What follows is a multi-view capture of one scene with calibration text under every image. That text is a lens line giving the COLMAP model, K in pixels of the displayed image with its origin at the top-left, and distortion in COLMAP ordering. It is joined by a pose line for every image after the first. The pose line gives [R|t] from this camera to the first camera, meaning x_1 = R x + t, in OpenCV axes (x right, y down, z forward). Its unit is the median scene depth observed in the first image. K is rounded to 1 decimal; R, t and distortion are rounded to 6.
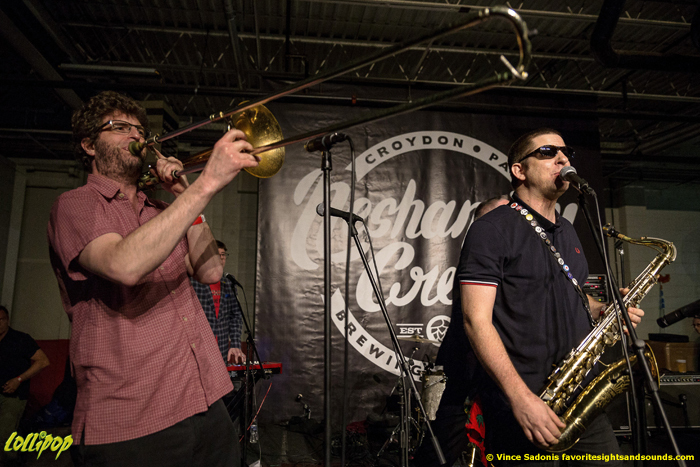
lens RADIAL K [[452.6, 0, 350.0], [0, 452.6, 233.5], [0, 0, 1]] dist [-0.004488, -0.004185]
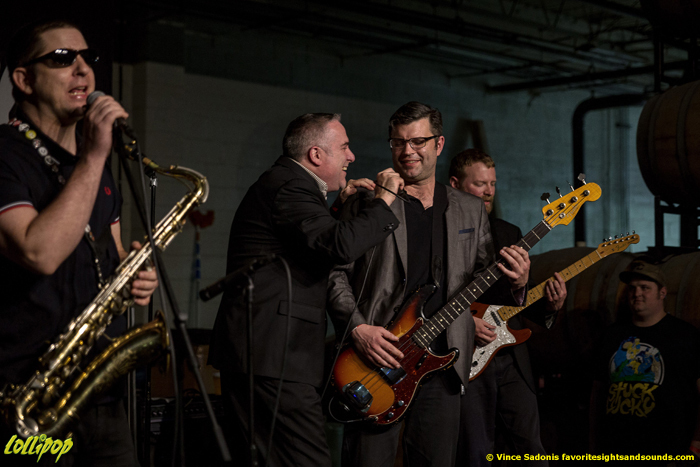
lens RADIAL K [[1548.7, 0, 350.0], [0, 1548.7, 233.5], [0, 0, 1]] dist [0.726049, -0.281849]
pose [[0.773326, 0.015473, 0.633820, -0.648359], [-0.094169, 0.991417, 0.090693, -0.130921], [-0.626976, -0.129822, 0.768145, -1.016872]]
